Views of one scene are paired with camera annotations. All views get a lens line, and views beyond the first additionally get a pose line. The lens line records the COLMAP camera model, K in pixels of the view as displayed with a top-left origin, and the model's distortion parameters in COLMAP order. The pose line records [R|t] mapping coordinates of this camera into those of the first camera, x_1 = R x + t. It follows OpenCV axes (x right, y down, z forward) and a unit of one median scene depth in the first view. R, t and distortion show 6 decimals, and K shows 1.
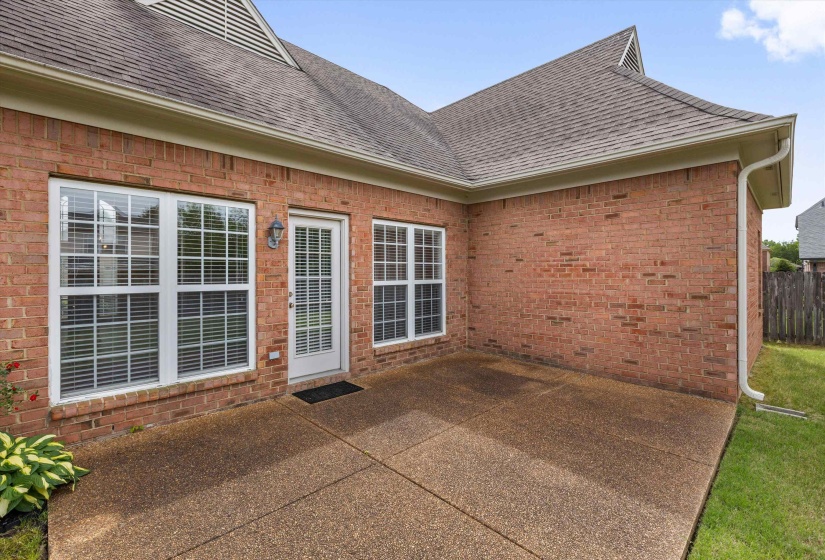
lens RADIAL K [[374.5, 0, 415.3], [0, 374.5, 276.6], [0, 0, 1]] dist [0.002167, -0.000352]
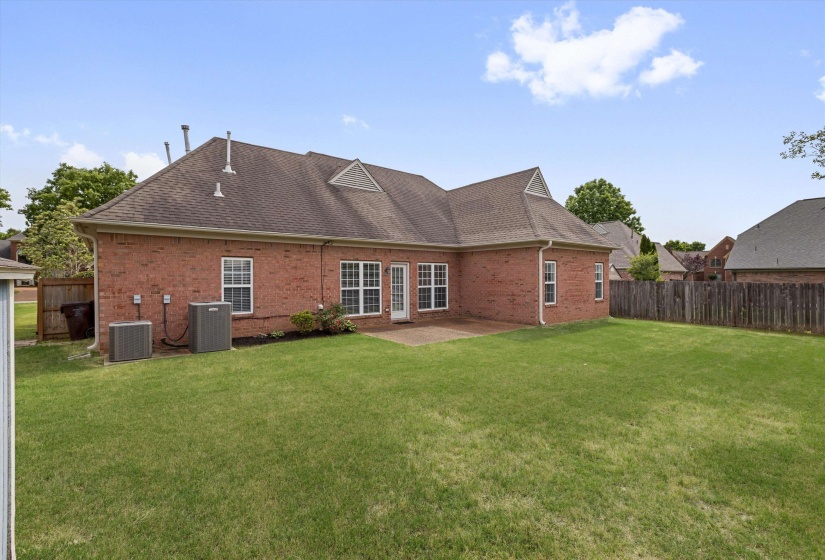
lens RADIAL K [[374.5, 0, 412.5], [0, 374.5, 279.1], [0, 0, 1]] dist [0.002167, -0.000352]
pose [[0.994753, -0.002551, -0.102269, 0.116050], [0.002039, 0.999985, -0.005120, -0.022788], [0.102281, 0.004885, 0.994744, -1.595810]]
